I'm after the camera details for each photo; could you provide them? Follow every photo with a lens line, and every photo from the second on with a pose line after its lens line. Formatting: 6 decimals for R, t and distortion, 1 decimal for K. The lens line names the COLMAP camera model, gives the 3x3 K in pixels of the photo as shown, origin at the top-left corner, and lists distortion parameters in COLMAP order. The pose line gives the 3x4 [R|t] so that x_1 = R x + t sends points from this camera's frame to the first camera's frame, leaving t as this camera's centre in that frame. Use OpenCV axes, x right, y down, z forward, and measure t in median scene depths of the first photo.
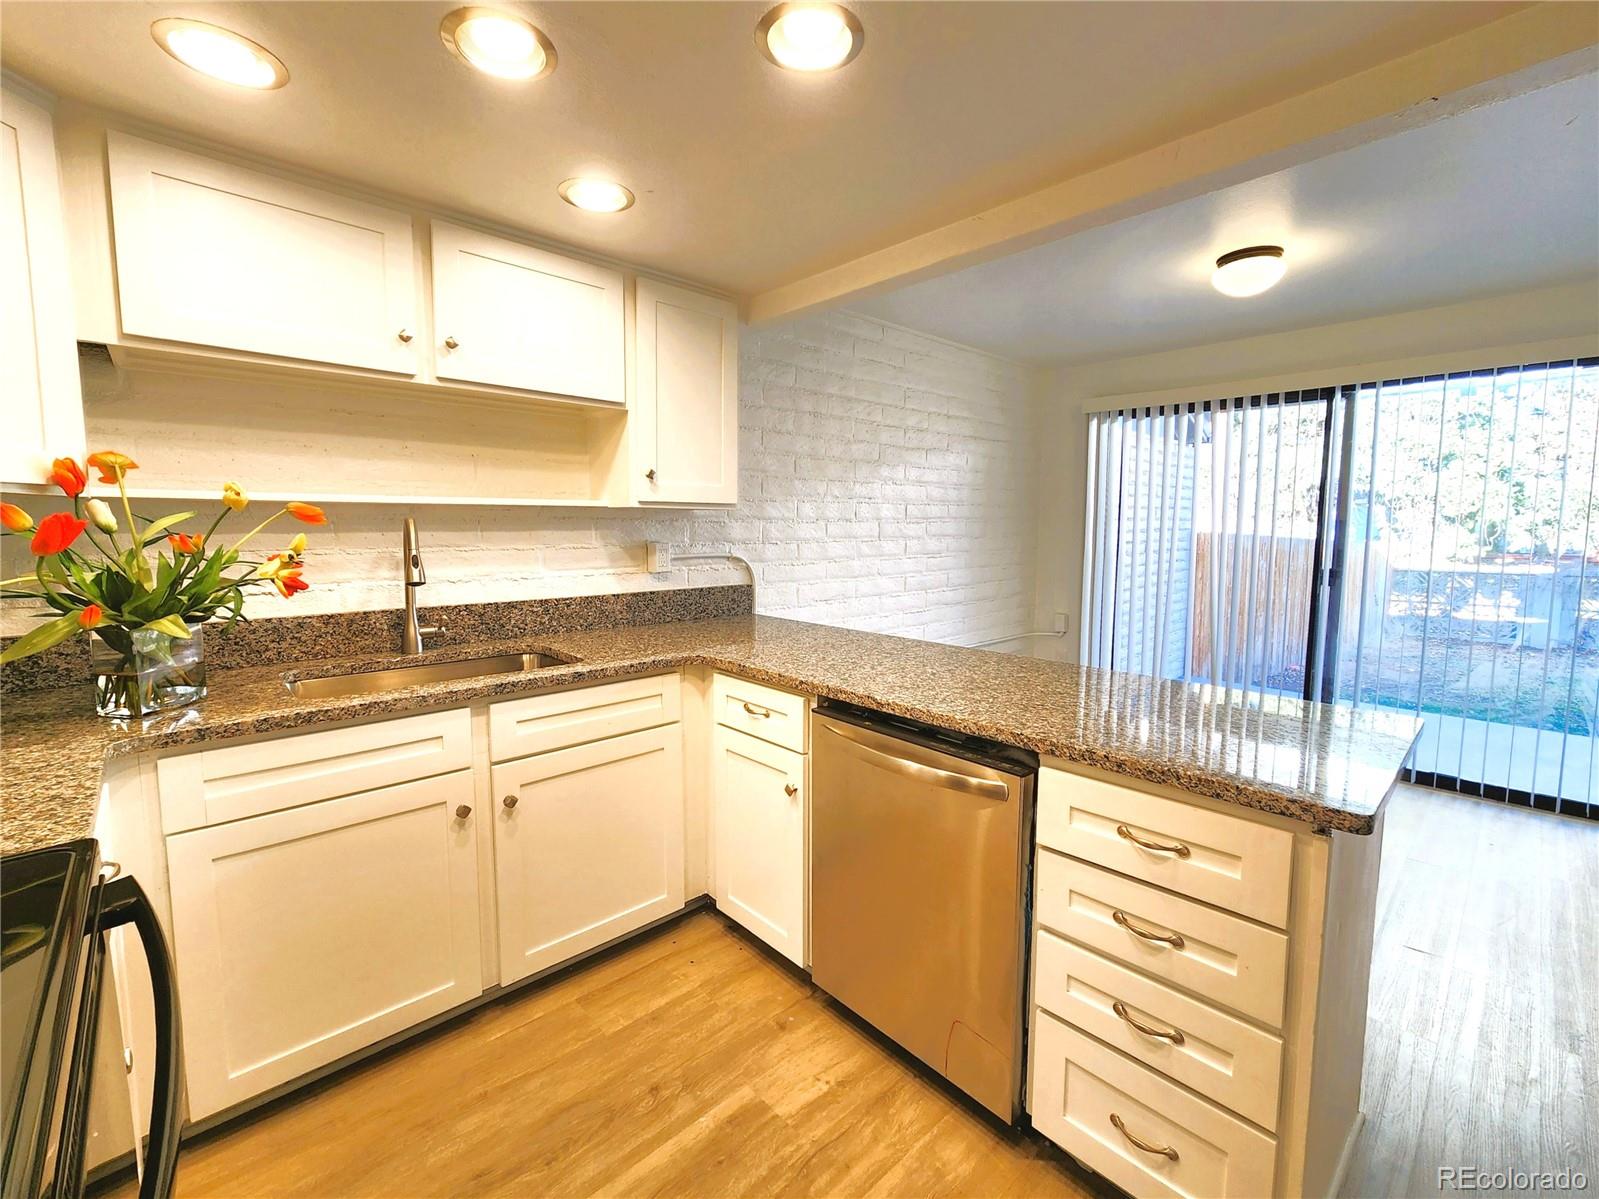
lens RADIAL K [[691.3, 0, 800.7], [0, 691.3, 594.6], [0, 0, 1]] dist [0.002957, 0.000308]
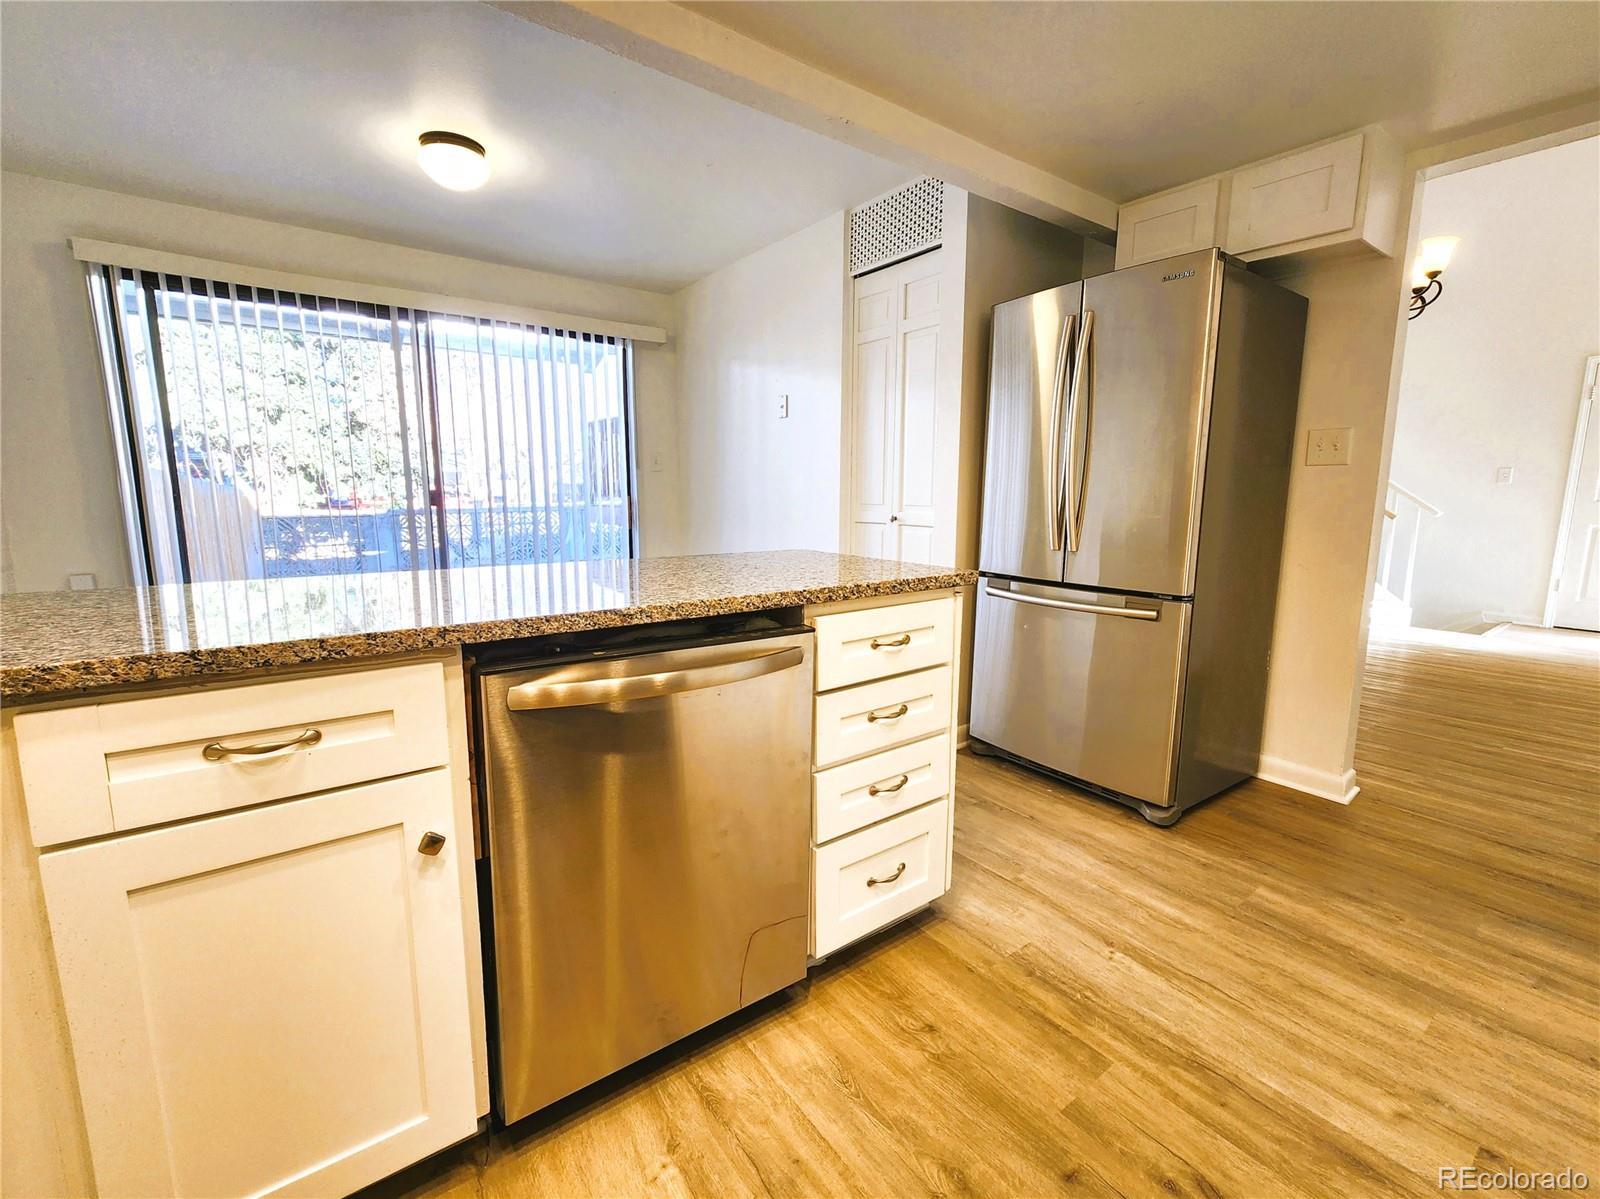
lens RADIAL K [[686.1, 0, 804.6], [0, 686.1, 589.9], [0, 0, 1]] dist [-0.004359, -0.000314]
pose [[0.110235, -0.149152, 0.982650, -0.401796], [0.094880, 0.985740, 0.138977, 0.040636], [-0.989366, 0.077914, 0.122815, 0.551936]]
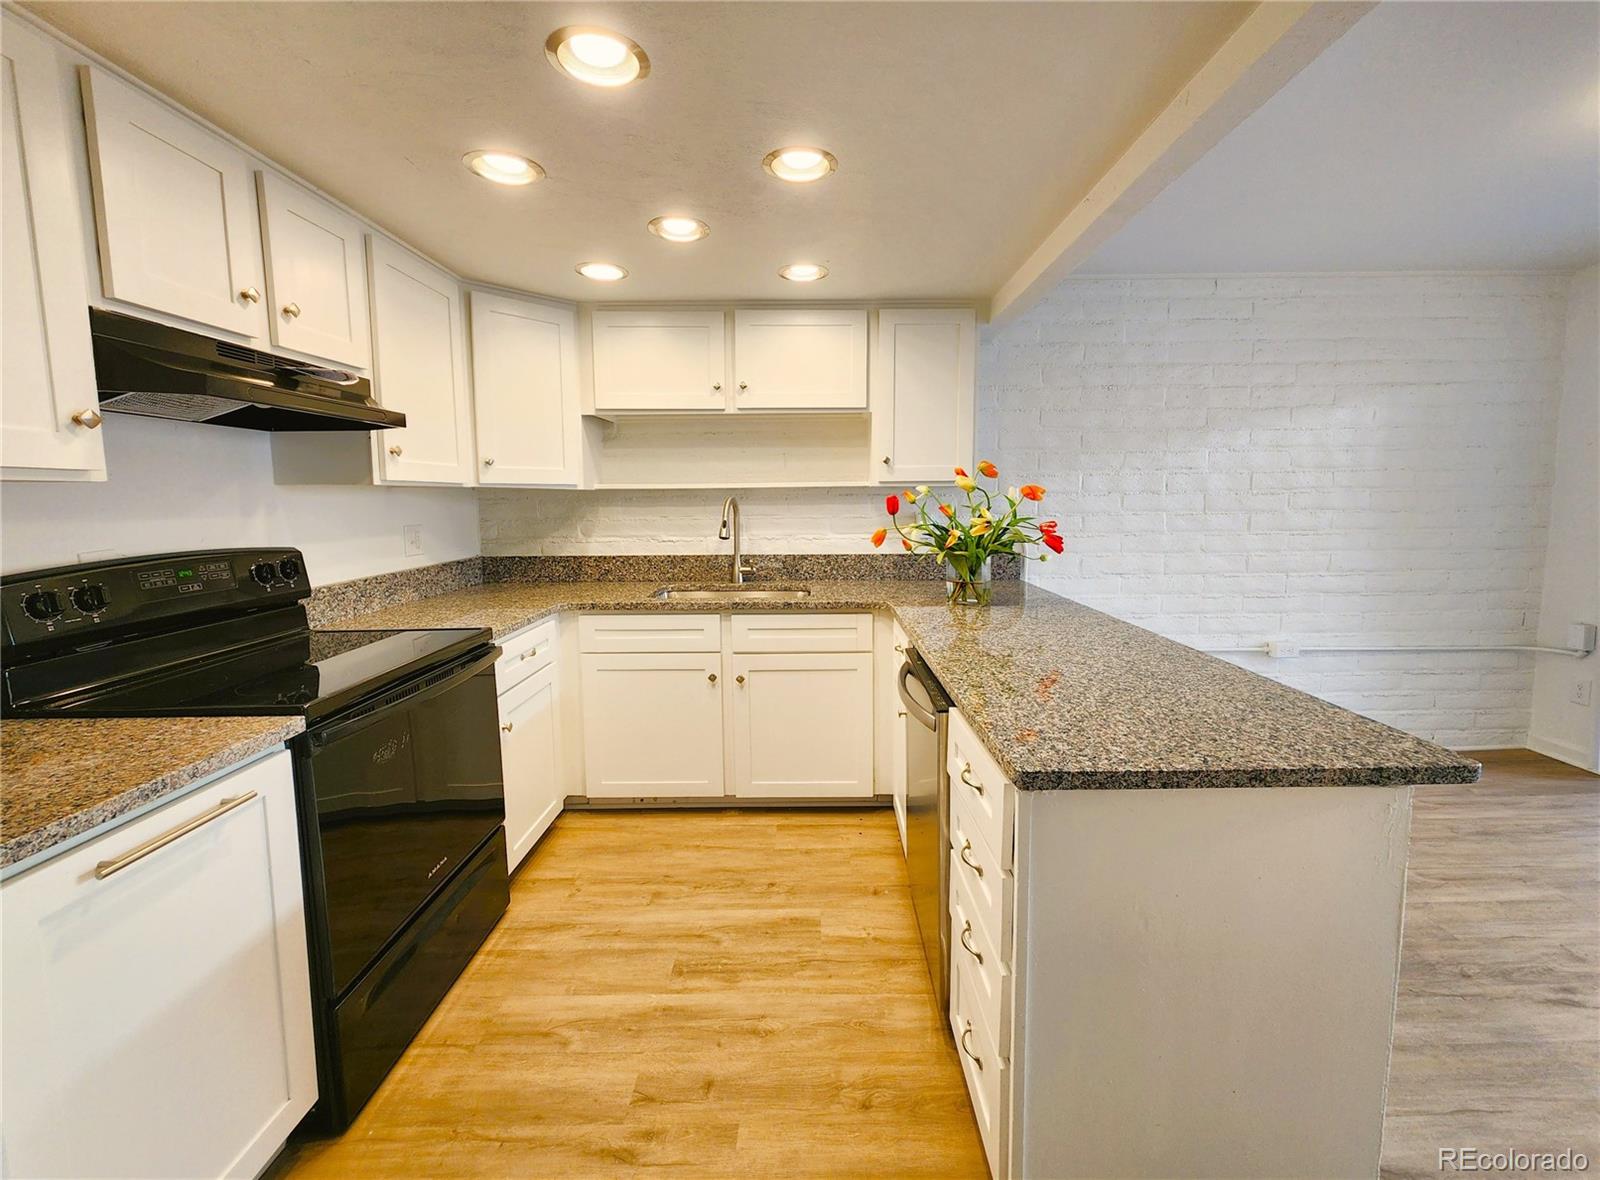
lens RADIAL K [[656.6, 0, 806.7], [0, 656.6, 568.5], [0, 0, 1]] dist [0.000142, 0.000111]
pose [[0.728775, 0.064091, -0.681747, 0.561085], [-0.059231, 0.997779, 0.030485, -0.002705], [0.682186, 0.018163, 0.730953, 0.012860]]
